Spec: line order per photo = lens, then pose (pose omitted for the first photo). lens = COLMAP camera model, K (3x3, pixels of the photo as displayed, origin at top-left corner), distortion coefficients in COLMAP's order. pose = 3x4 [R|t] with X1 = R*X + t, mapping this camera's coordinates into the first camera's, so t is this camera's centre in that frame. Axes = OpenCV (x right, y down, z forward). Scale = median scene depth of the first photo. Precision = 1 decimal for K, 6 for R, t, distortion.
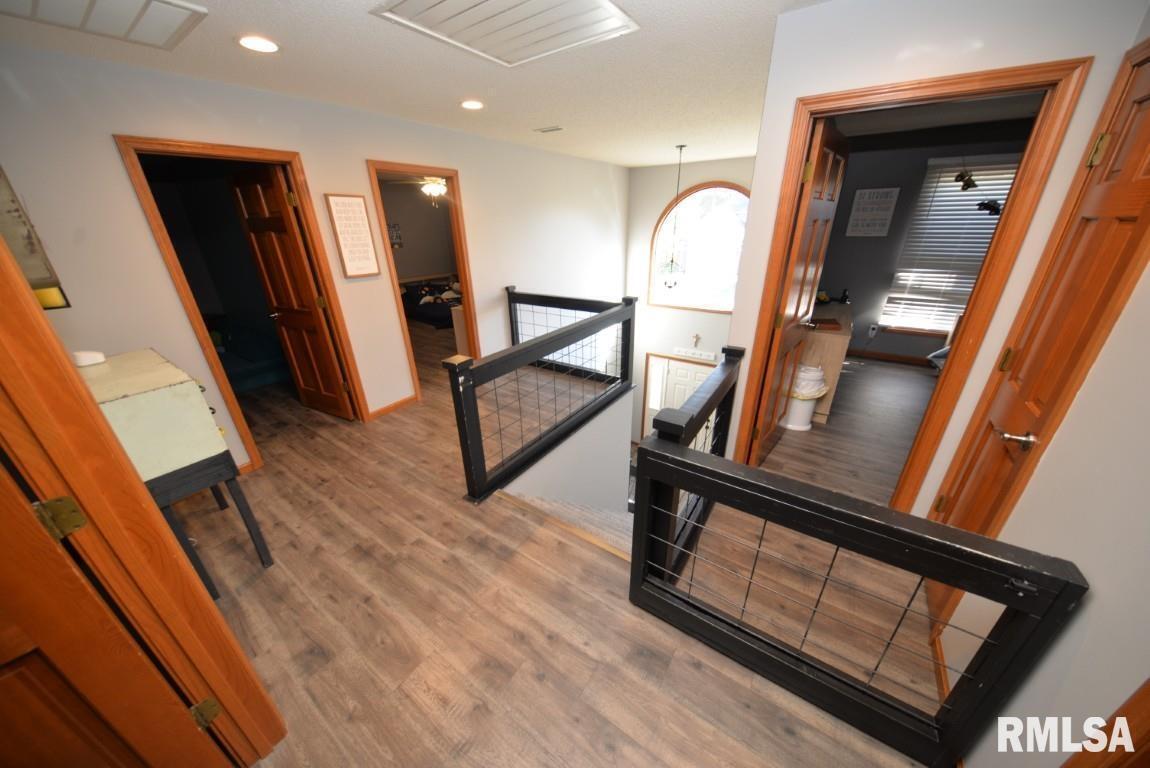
lens RADIAL K [[377.7, 0, 576.4], [0, 377.7, 387.8], [0, 0, 1]] dist [0.003260, -0.005635]
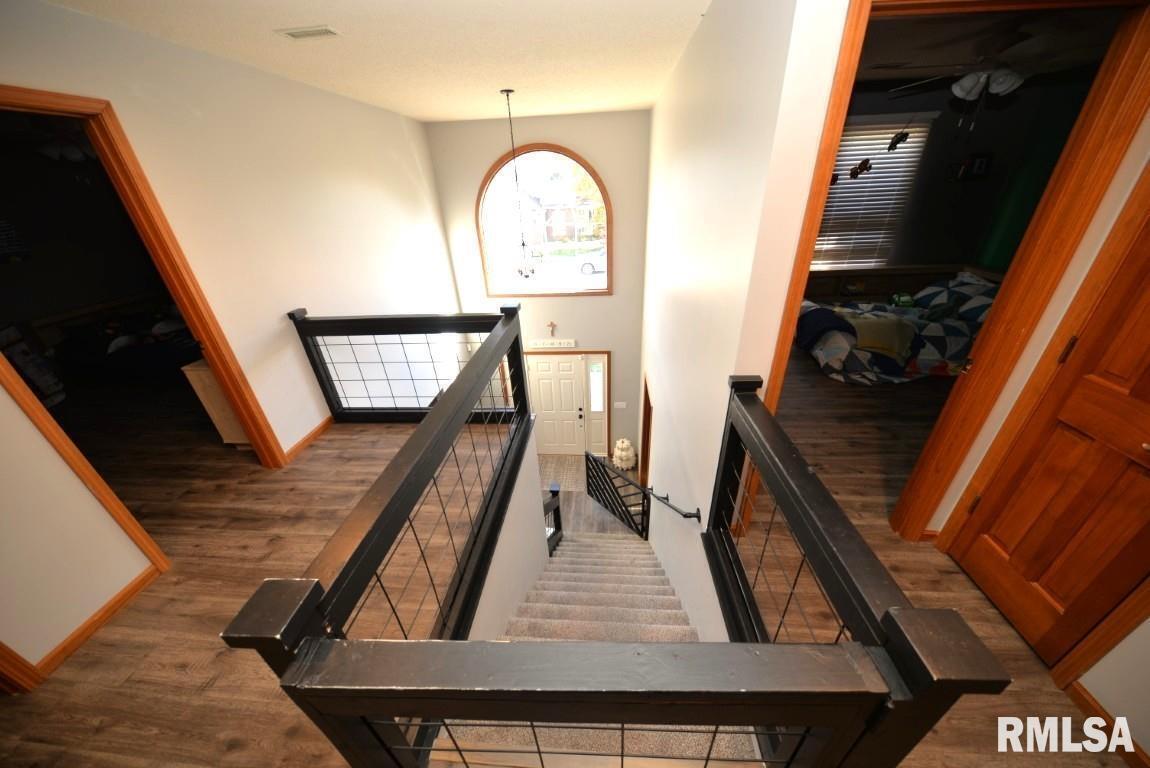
lens RADIAL K [[377.7, 0, 576.4], [0, 377.7, 387.8], [0, 0, 1]] dist [0.003260, -0.005635]
pose [[0.866578, -0.253183, 0.430047, -0.070367], [0.225720, 0.967416, 0.114708, -0.106928], [-0.445077, -0.002333, 0.895489, 0.231868]]
